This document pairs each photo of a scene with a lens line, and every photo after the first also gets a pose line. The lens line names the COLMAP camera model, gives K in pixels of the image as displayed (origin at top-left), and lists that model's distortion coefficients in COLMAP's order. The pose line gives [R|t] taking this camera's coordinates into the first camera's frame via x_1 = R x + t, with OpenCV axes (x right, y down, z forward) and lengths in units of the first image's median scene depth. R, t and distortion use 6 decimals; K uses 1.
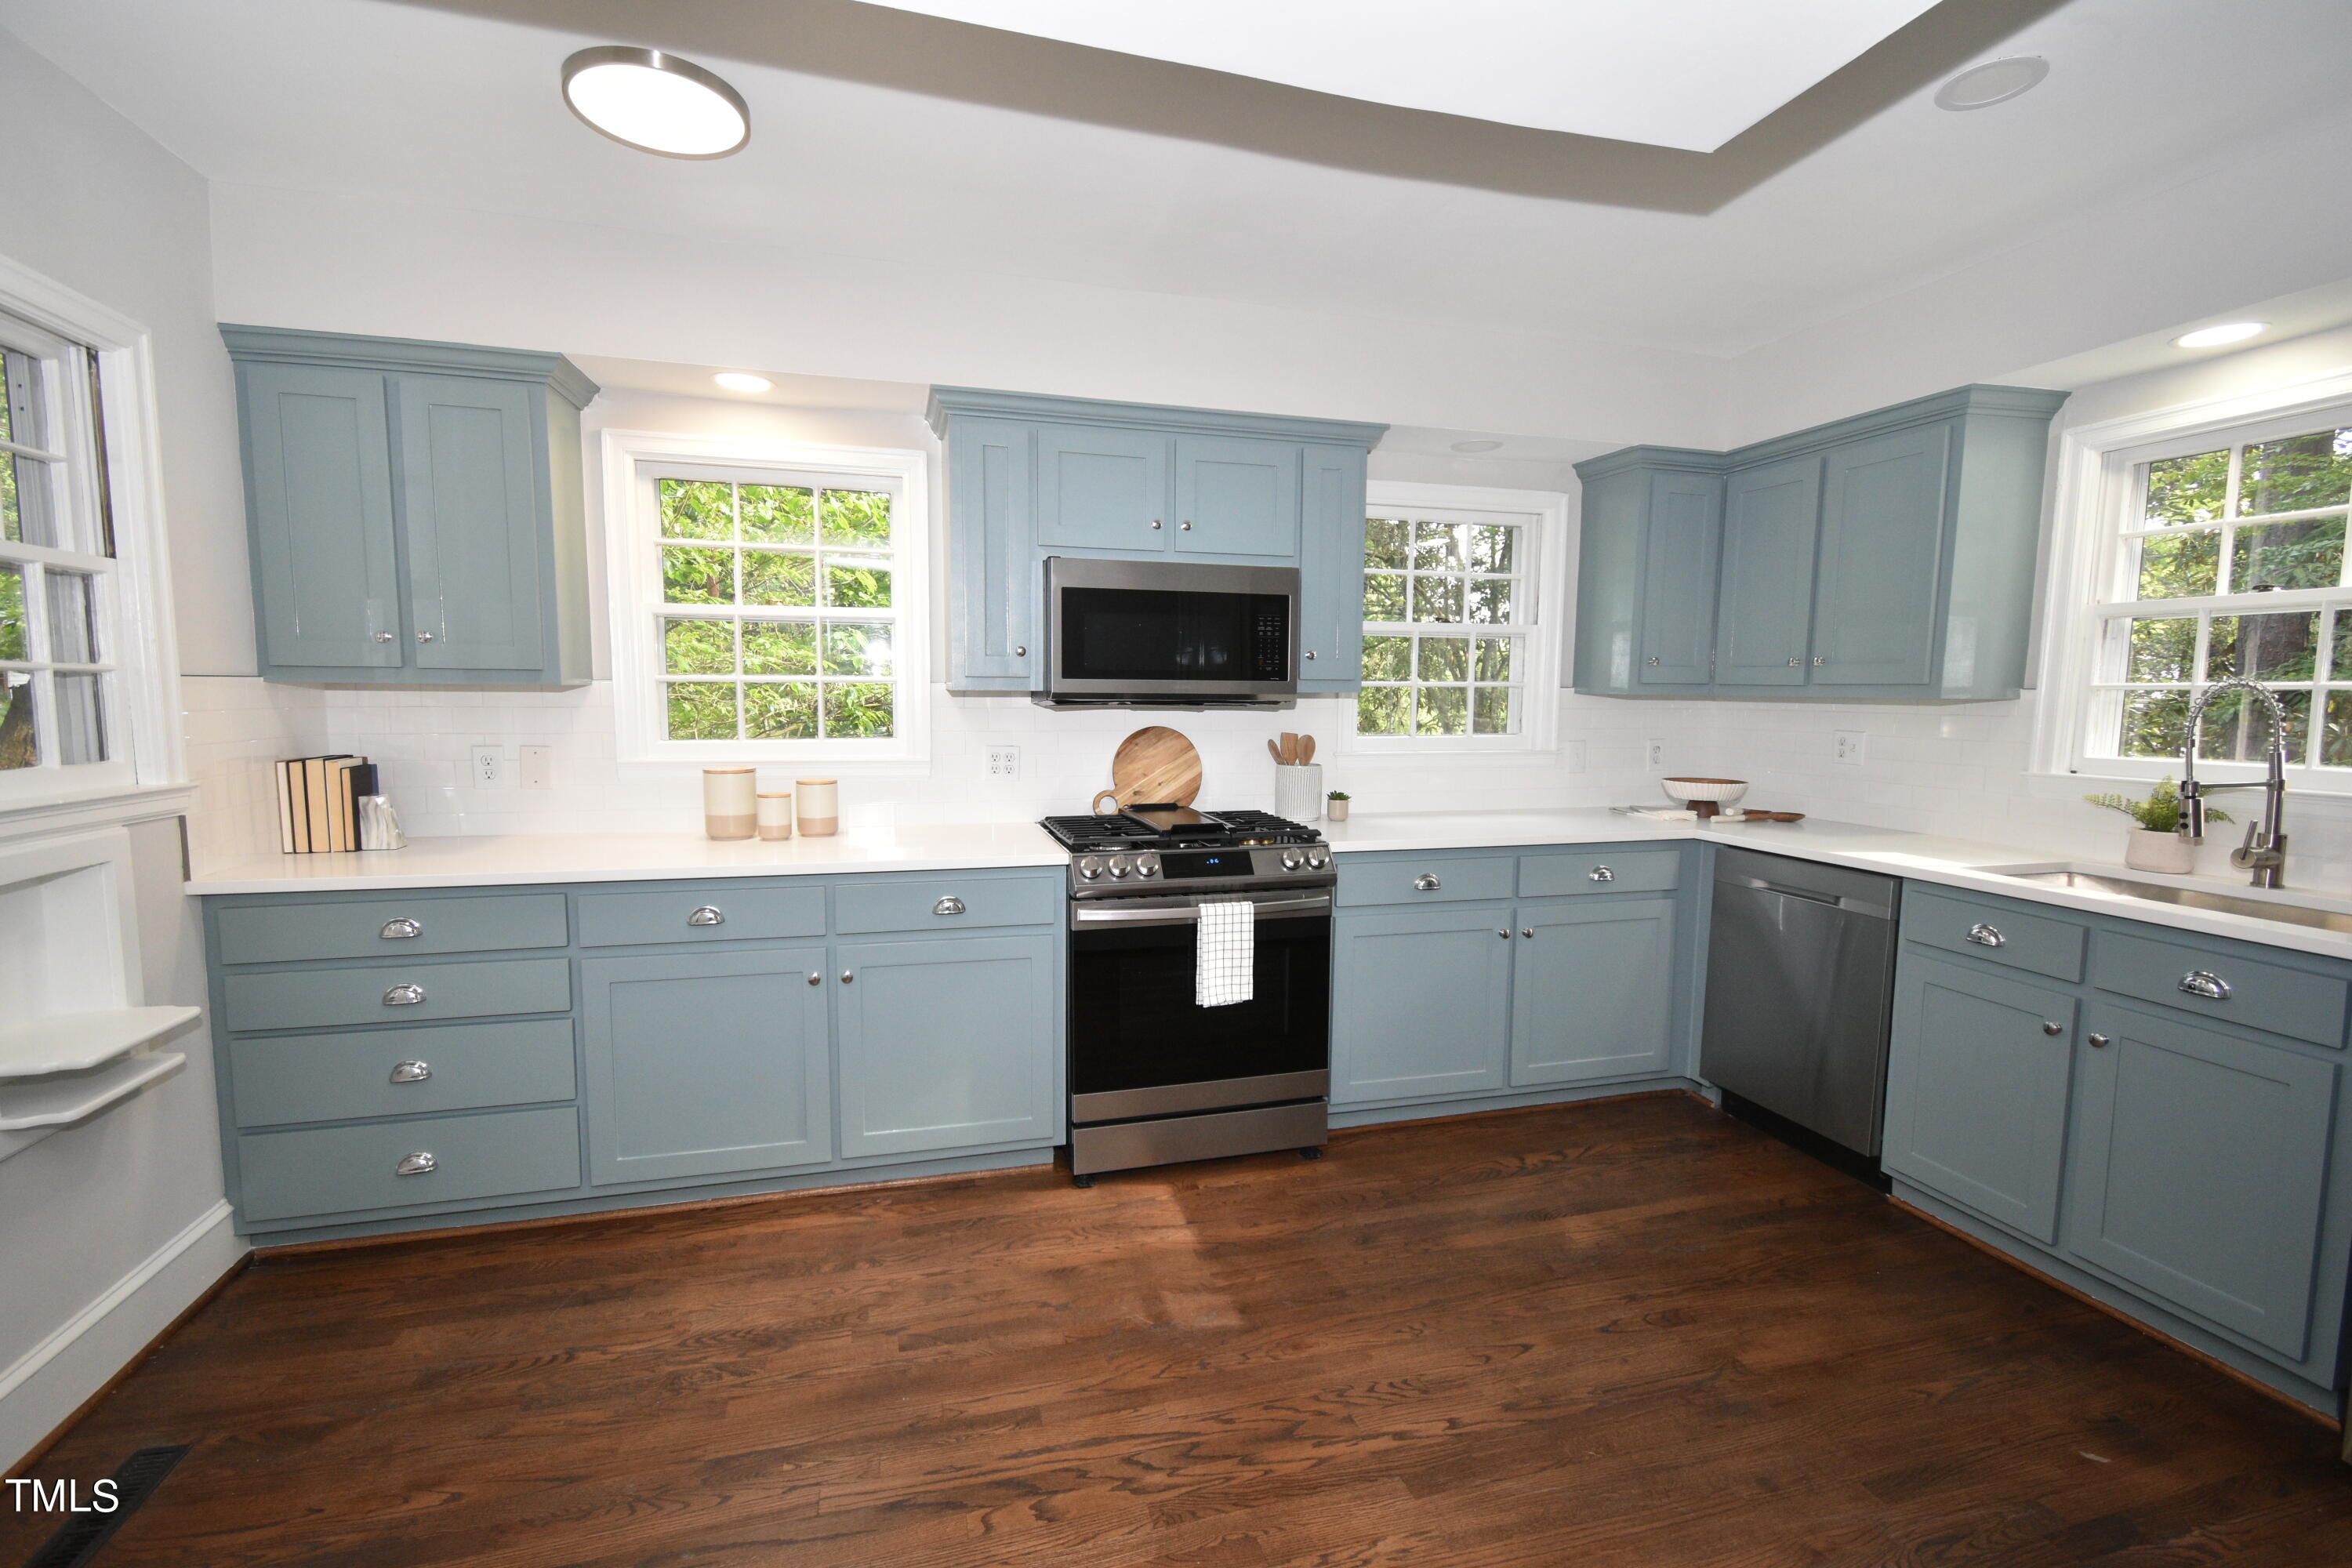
lens RADIAL K [[1031.6, 0, 1173.0], [0, 1031.6, 793.7], [0, 0, 1]] dist [0.006268, -0.002869]
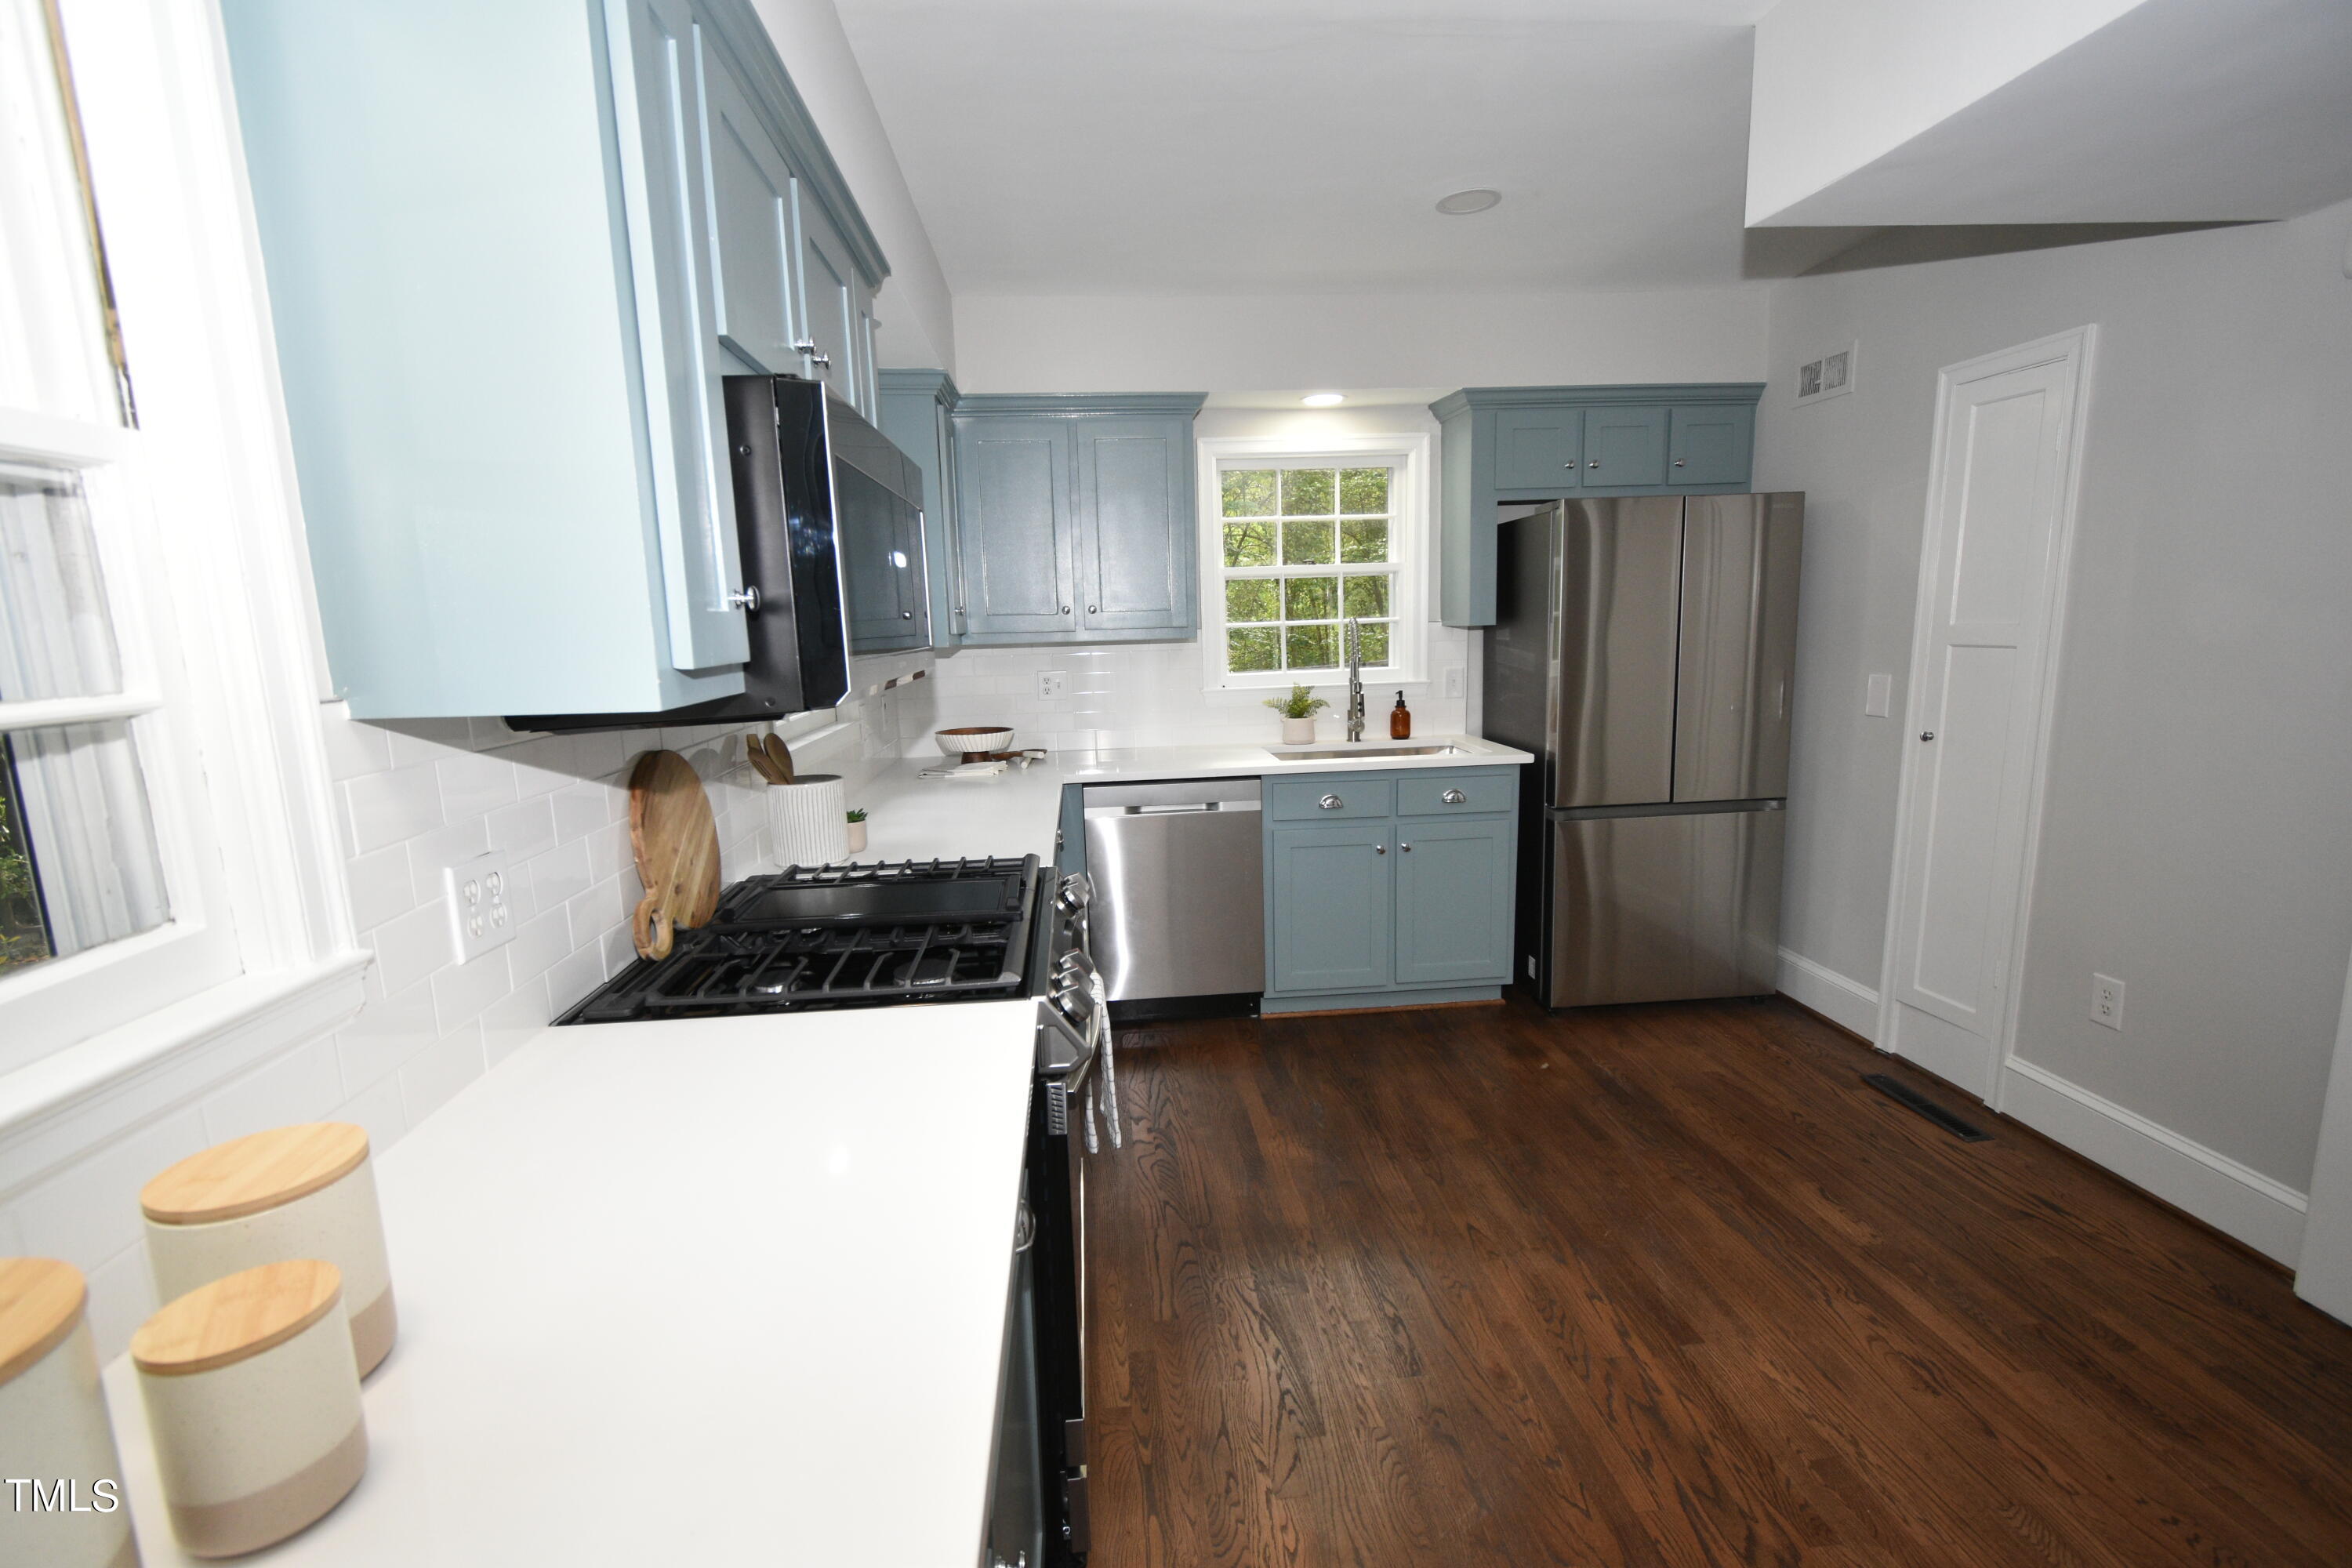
lens RADIAL K [[1031.6, 0, 1171.4], [0, 1031.6, 797.3], [0, 0, 1]] dist [0.006268, -0.002869]
pose [[0.183990, -0.184430, 0.965470, -0.546997], [0.129289, 0.978246, 0.162232, -0.112082], [-0.974388, 0.094976, 0.203832, 0.799906]]
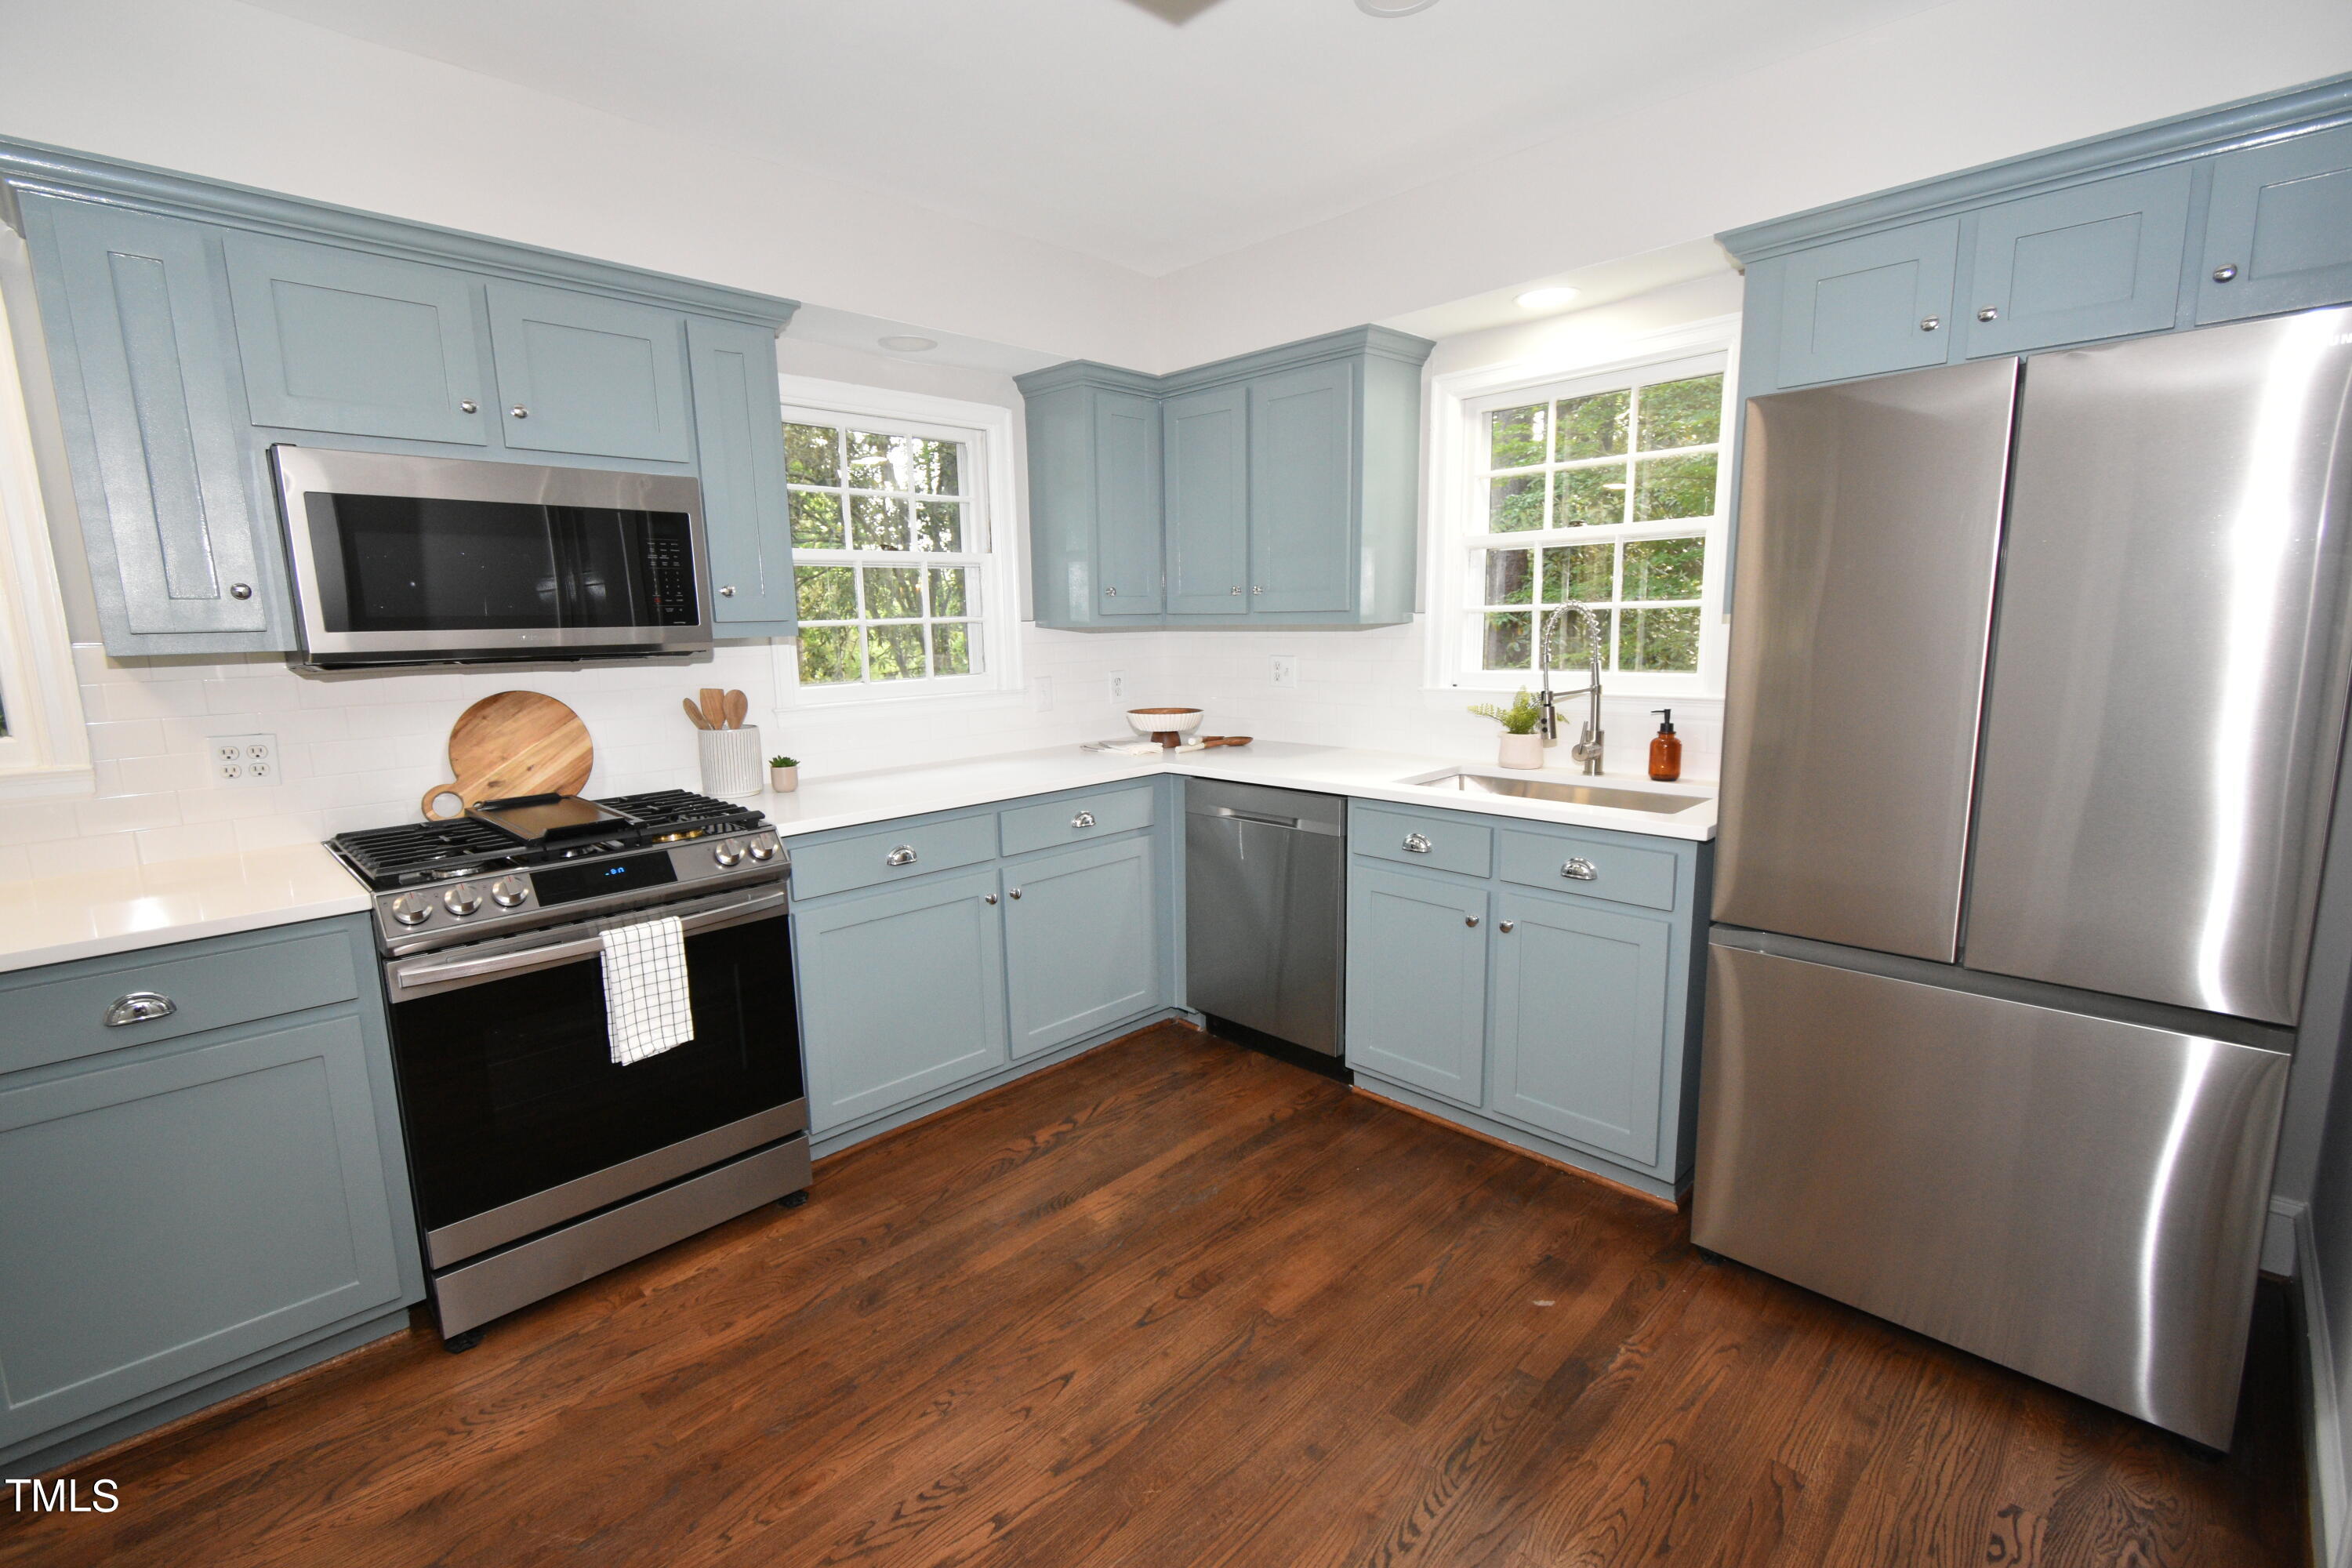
lens RADIAL K [[1031.6, 0, 1164.4], [0, 1031.6, 791.2], [0, 0, 1]] dist [0.006268, -0.002869]
pose [[0.872448, -0.106845, 0.476885, 0.035531], [0.076393, 0.993629, 0.082861, -0.024043], [-0.482700, -0.035861, 0.875052, 0.154965]]
